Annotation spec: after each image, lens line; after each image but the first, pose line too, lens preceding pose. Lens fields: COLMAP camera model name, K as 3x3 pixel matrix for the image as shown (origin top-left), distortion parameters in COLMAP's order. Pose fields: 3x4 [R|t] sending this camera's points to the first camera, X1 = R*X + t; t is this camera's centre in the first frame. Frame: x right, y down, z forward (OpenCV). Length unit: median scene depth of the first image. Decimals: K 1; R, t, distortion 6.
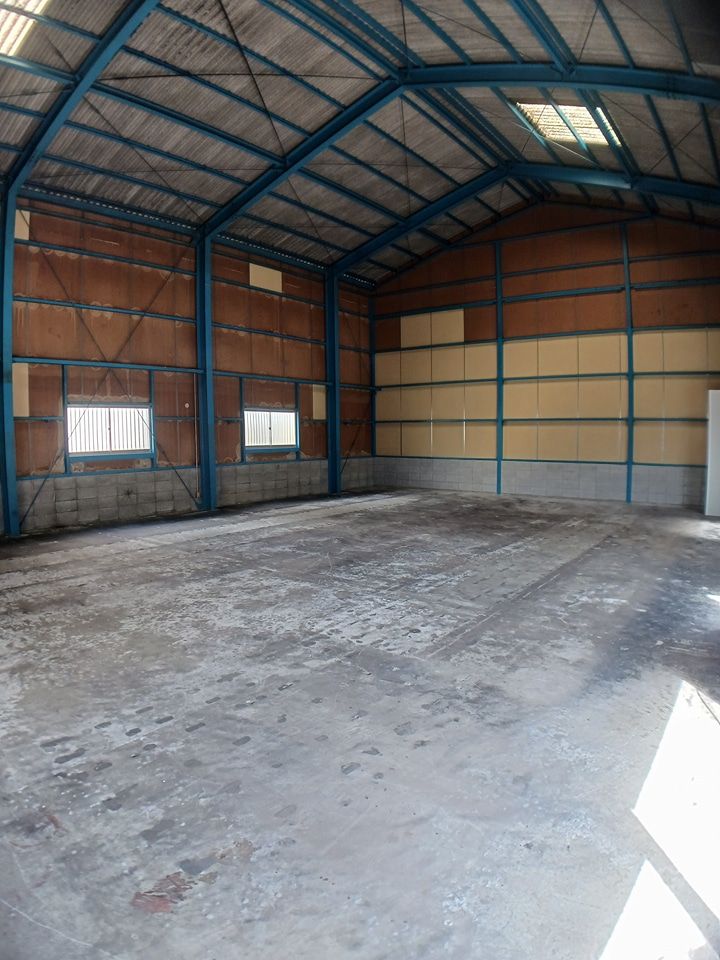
lens RADIAL K [[560.5, 0, 360.0], [0, 560.5, 480.0], [0, 0, 1]] dist [-0.183693, 0.000586]
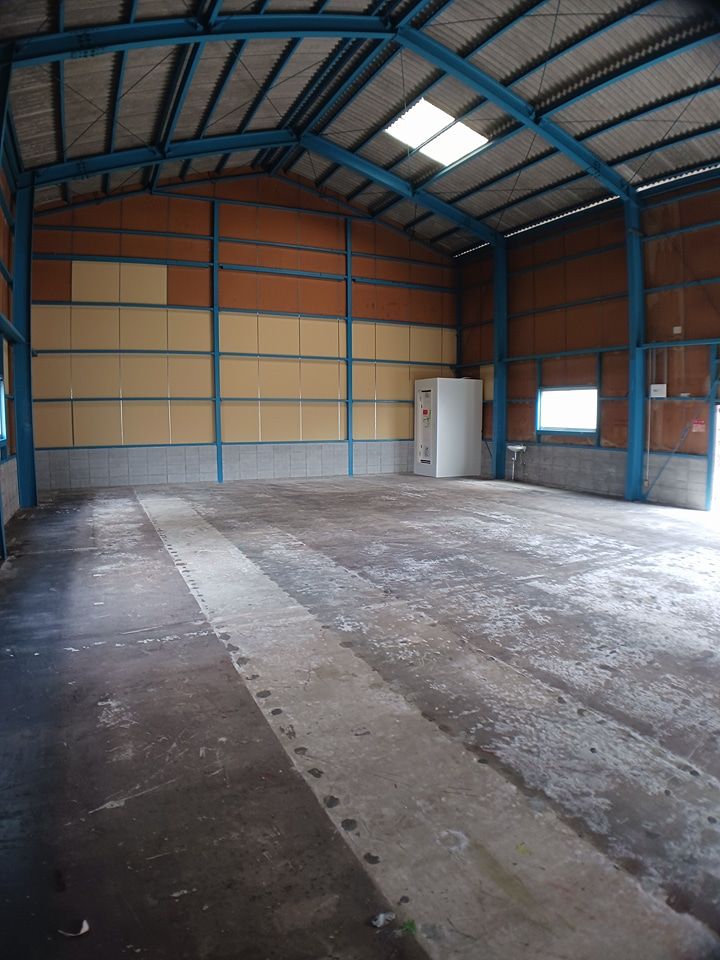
lens RADIAL K [[571.9, 0, 371.2], [0, 571.9, 469.5], [0, 0, 1]] dist [-0.158841, -0.046263]
pose [[0.438960, -0.078272, 0.895091, -0.562132], [0.067738, 0.996246, 0.053898, -0.034231], [-0.895950, 0.036973, 0.442614, 0.466003]]
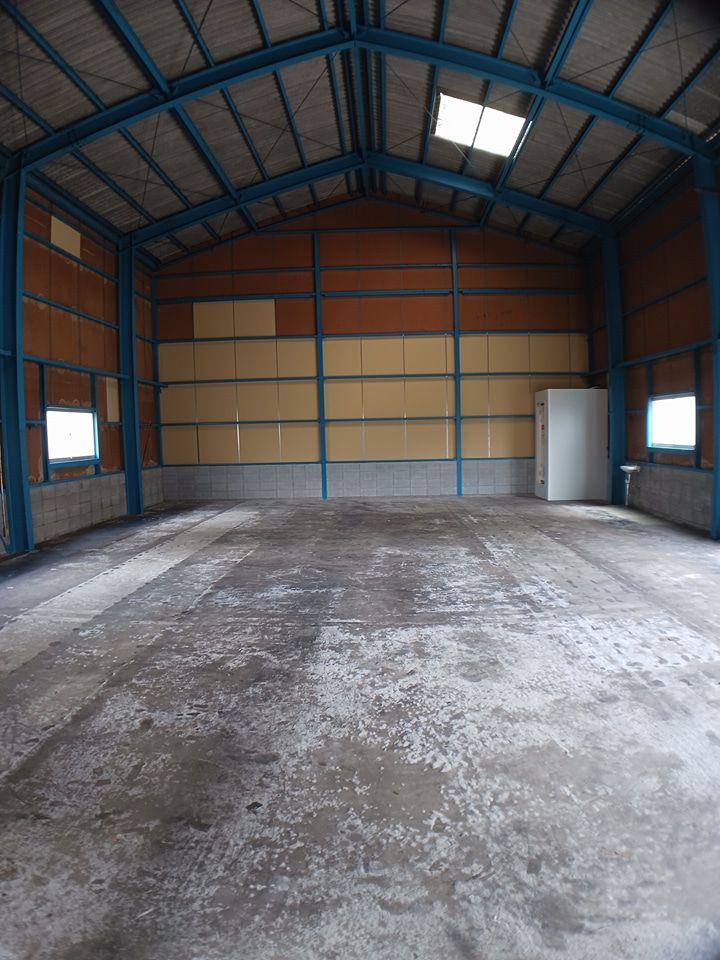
lens RADIAL K [[567.0, 0, 372.1], [0, 567.0, 476.8], [0, 0, 1]] dist [-0.152592, -0.040559]
pose [[0.803851, -0.057711, 0.592025, -0.313224], [0.066017, 0.997789, 0.007628, -0.017535], [-0.591156, 0.032952, 0.805883, 0.212854]]
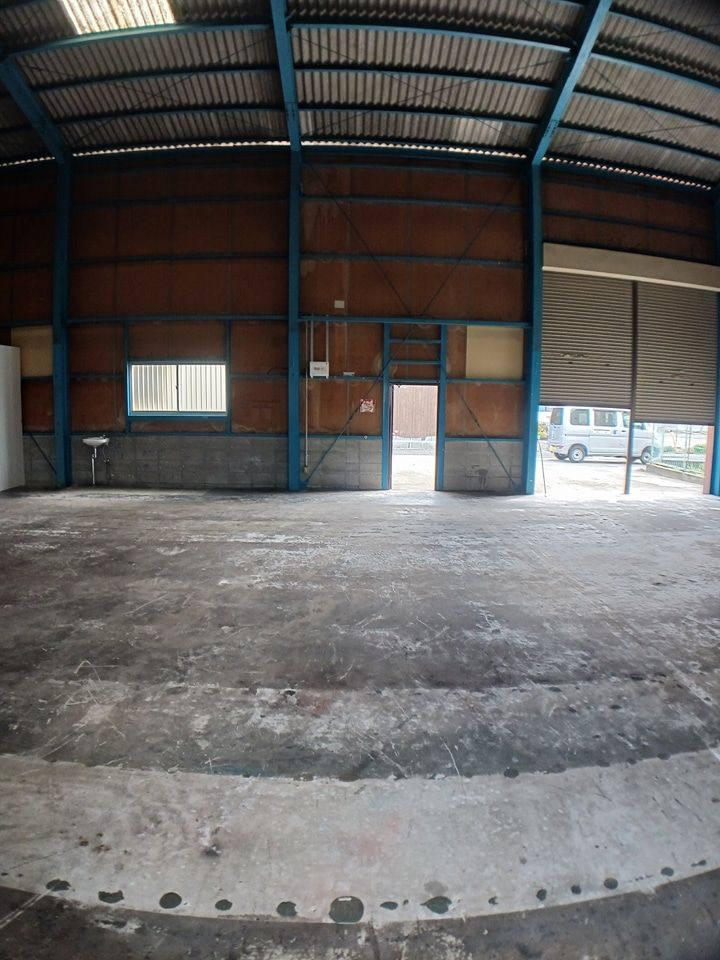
lens RADIAL K [[571.9, 0, 371.2], [0, 571.9, 469.5], [0, 0, 1]] dist [-0.158841, -0.046263]
pose [[-0.638869, -0.105800, 0.762006, -0.290900], [0.049195, 0.982853, 0.177708, -0.079617], [-0.767741, 0.151019, -0.622709, 0.907576]]
